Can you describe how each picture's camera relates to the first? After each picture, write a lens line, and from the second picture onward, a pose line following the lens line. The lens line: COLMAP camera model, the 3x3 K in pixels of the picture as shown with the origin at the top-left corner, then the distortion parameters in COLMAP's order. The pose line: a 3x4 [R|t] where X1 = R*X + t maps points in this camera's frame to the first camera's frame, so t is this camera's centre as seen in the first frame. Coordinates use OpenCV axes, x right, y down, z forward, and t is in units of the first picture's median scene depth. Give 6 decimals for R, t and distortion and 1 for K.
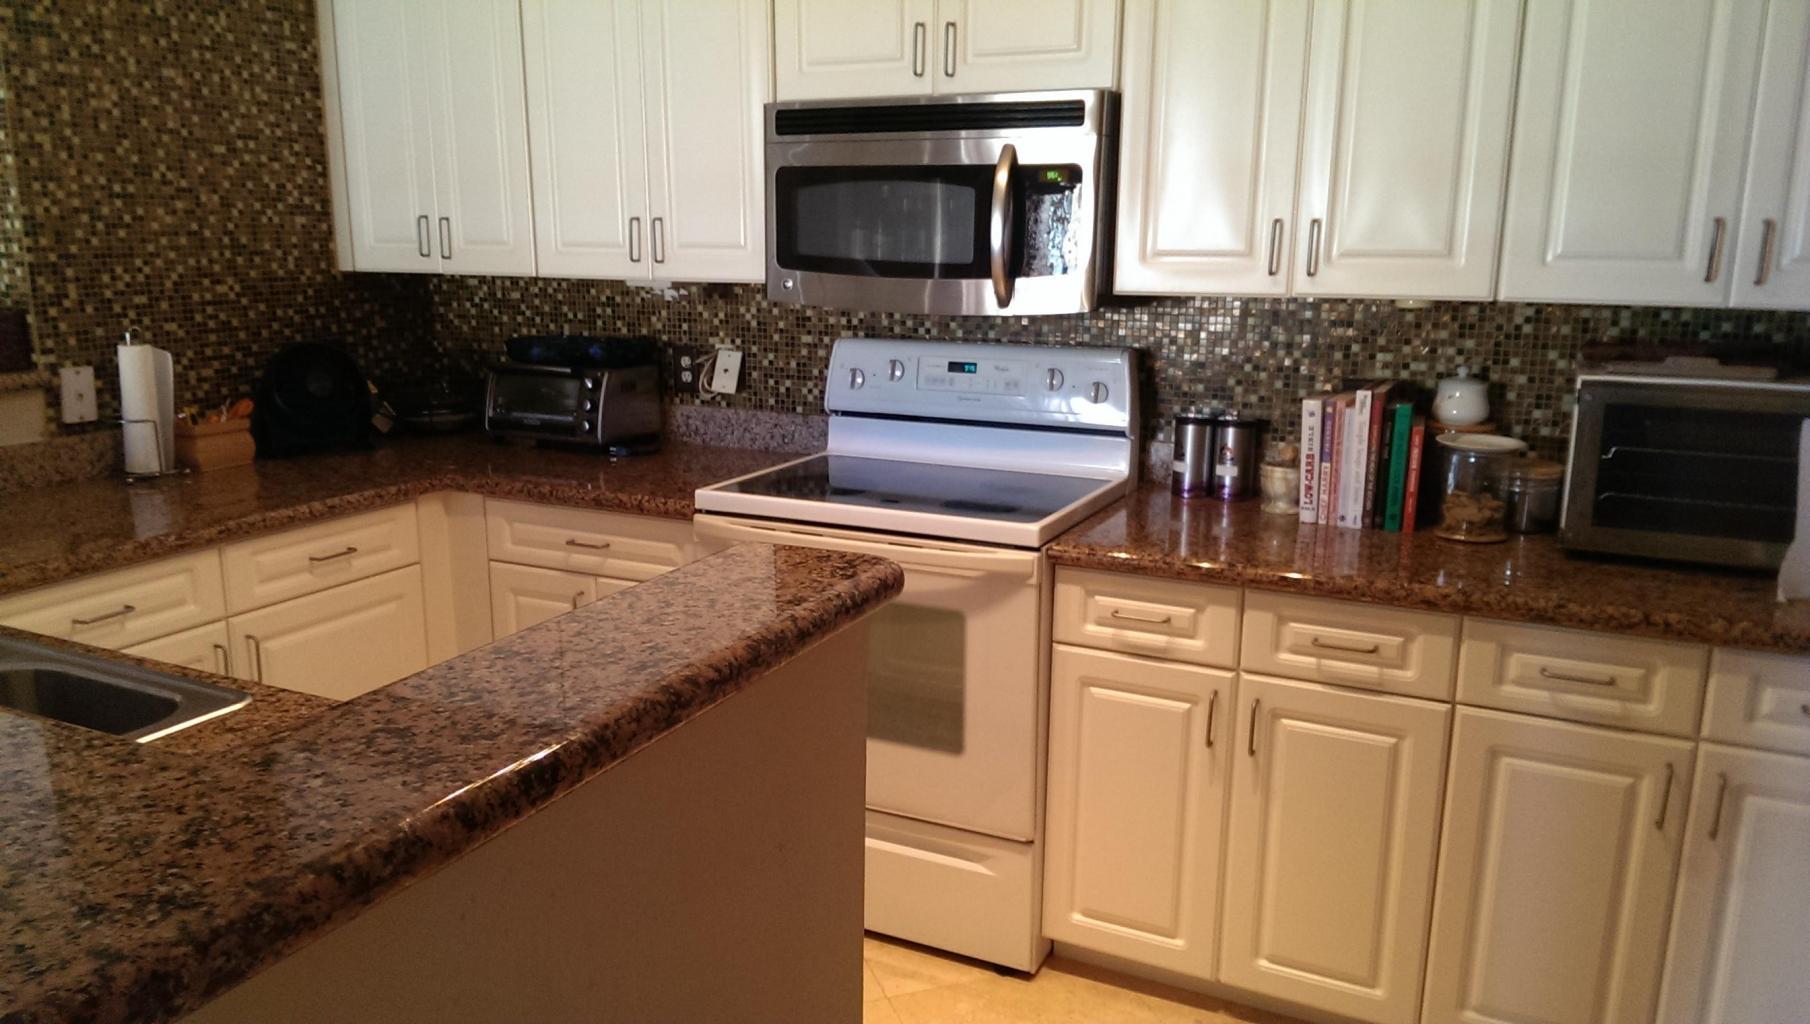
lens RADIAL K [[1291.9, 0, 910.7], [0, 1291.9, 514.7], [0, 0, 1]] dist [0.057674, -0.070432]
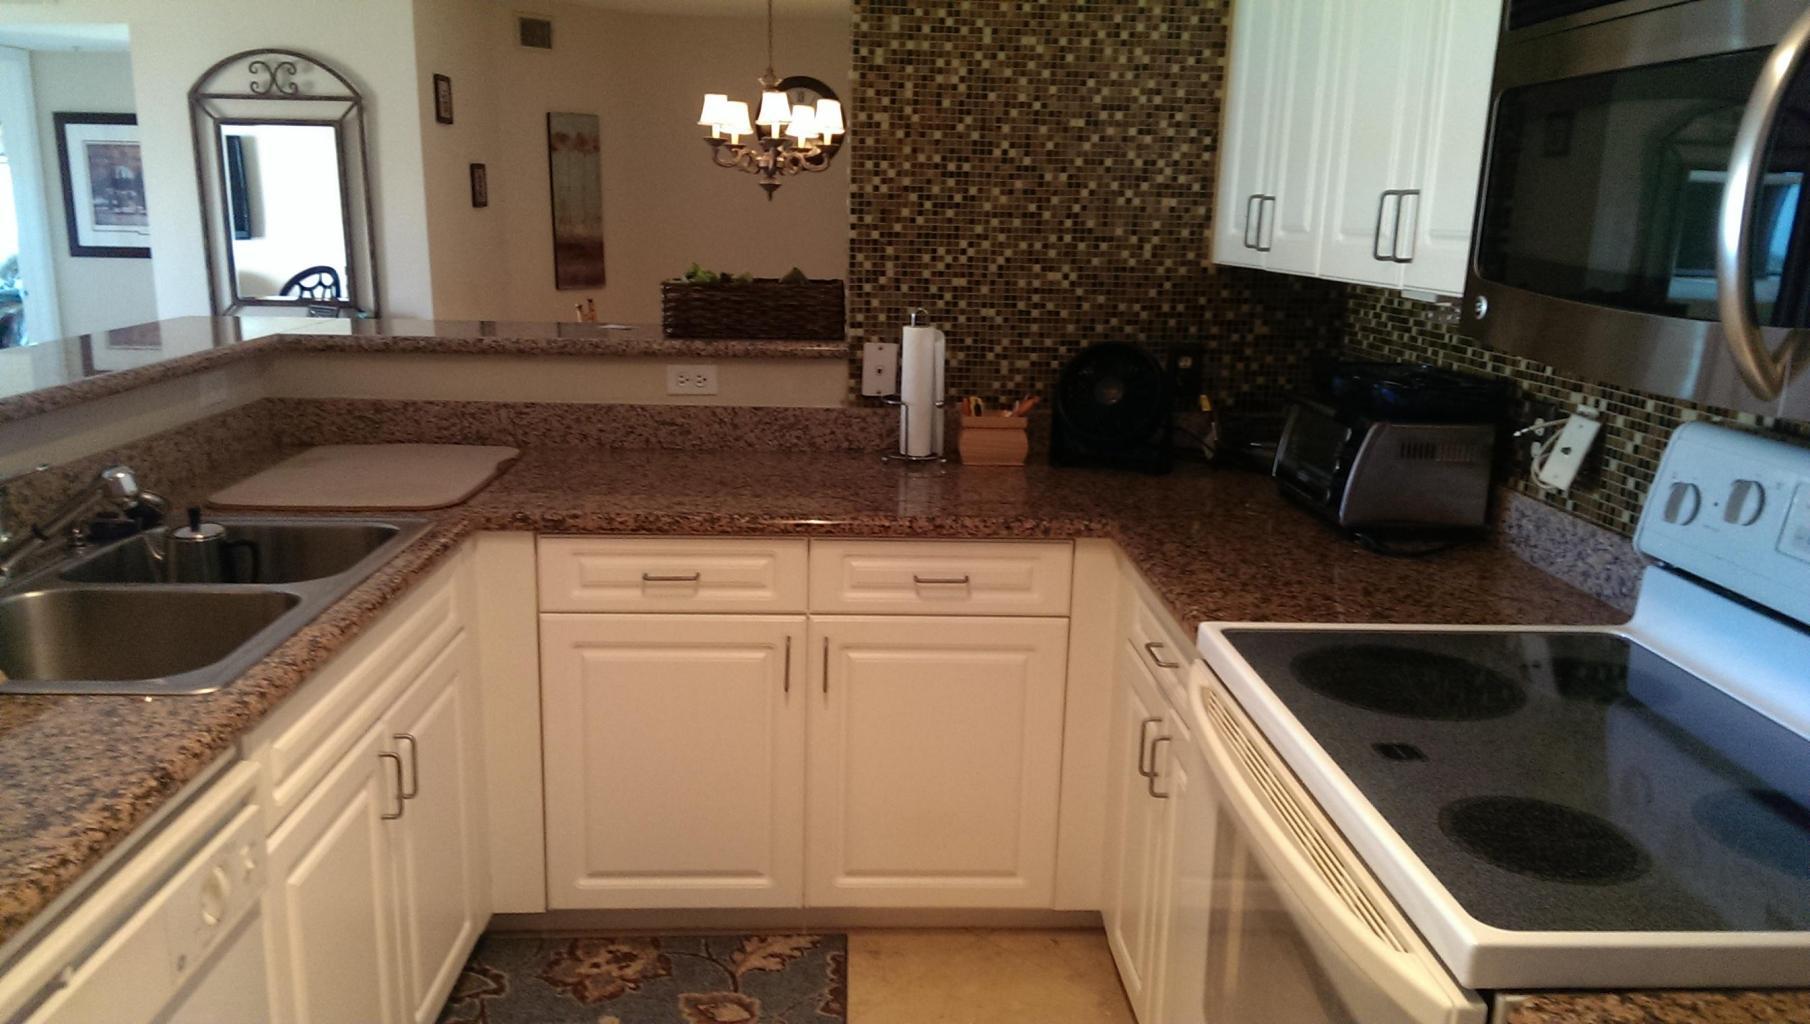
lens RADIAL K [[1291.9, 0, 913.0], [0, 1291.9, 529.2], [0, 0, 1]] dist [0.057674, -0.070432]
pose [[0.471049, 0.215219, -0.855449, 0.250294], [-0.208258, 0.969498, 0.129236, -0.097187], [0.857170, 0.117277, 0.501503, 0.476995]]
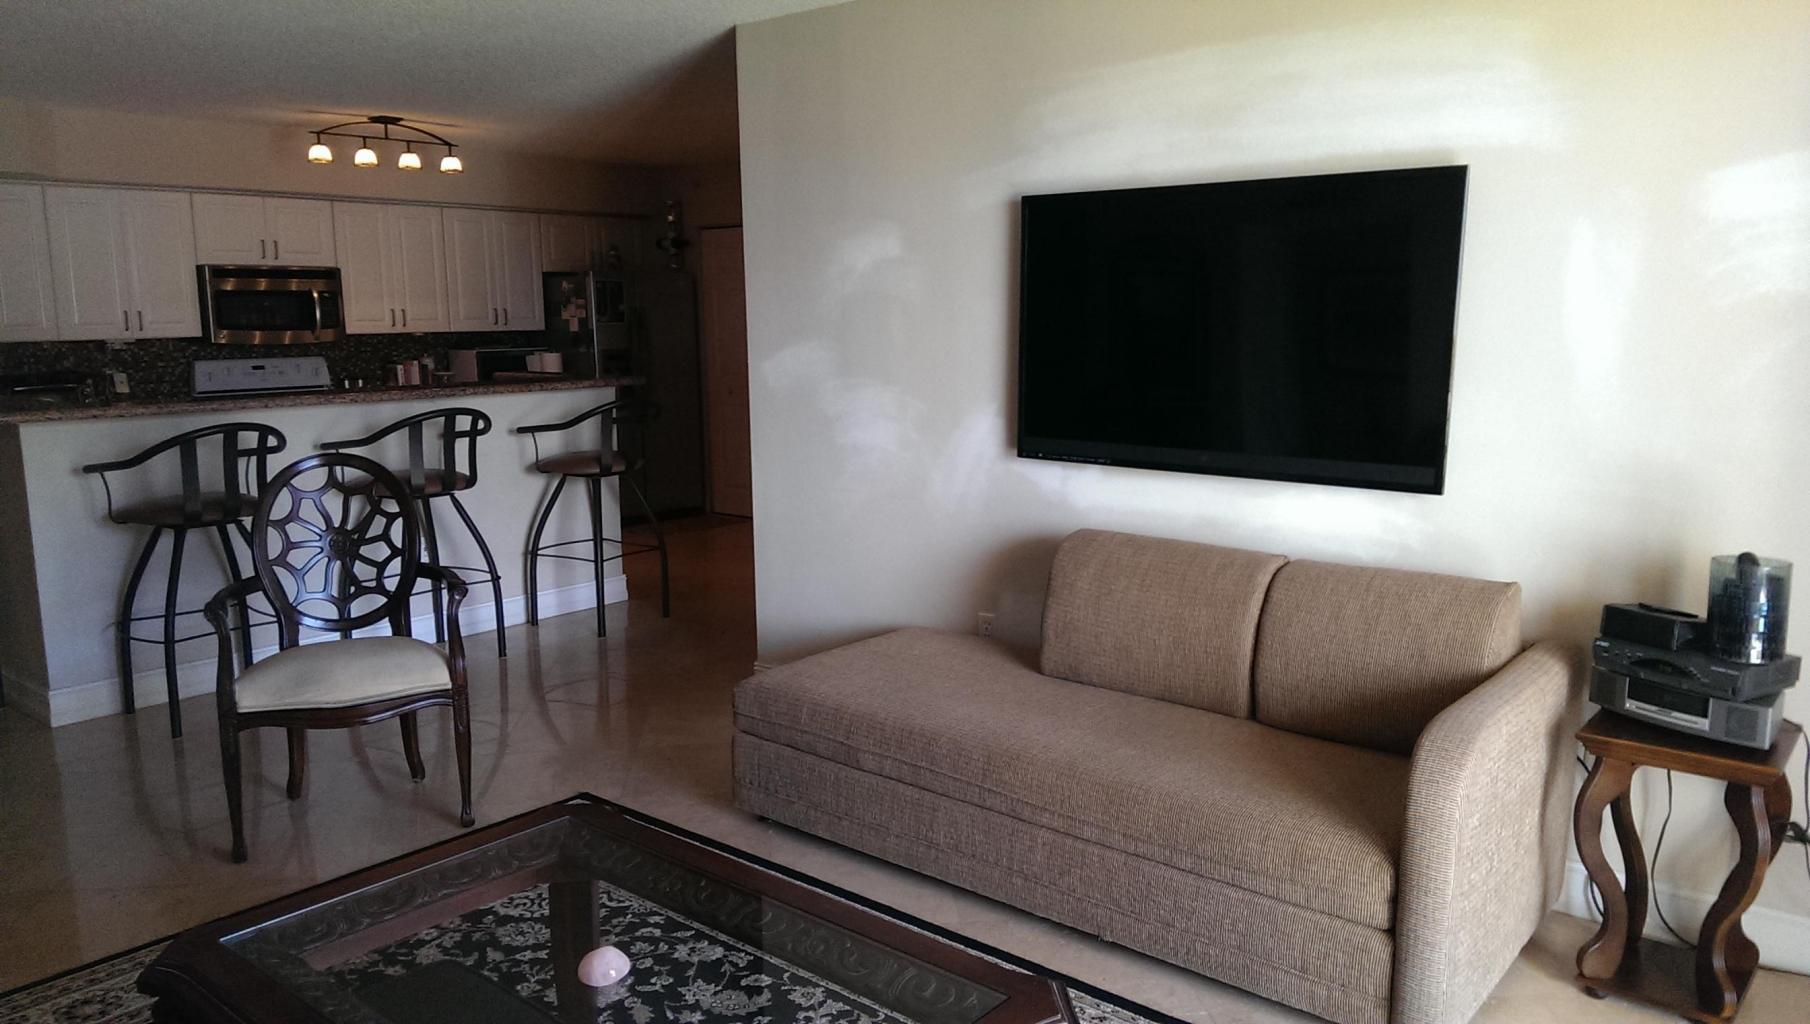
lens RADIAL K [[1291.9, 0, 904.4], [0, 1291.9, 511.1], [0, 0, 1]] dist [0.057674, -0.070432]
pose [[0.250172, -0.160981, 0.954725, -1.996405], [0.216762, 0.970363, 0.106818, 0.148871], [-0.943625, 0.180225, 0.277652, -0.790735]]
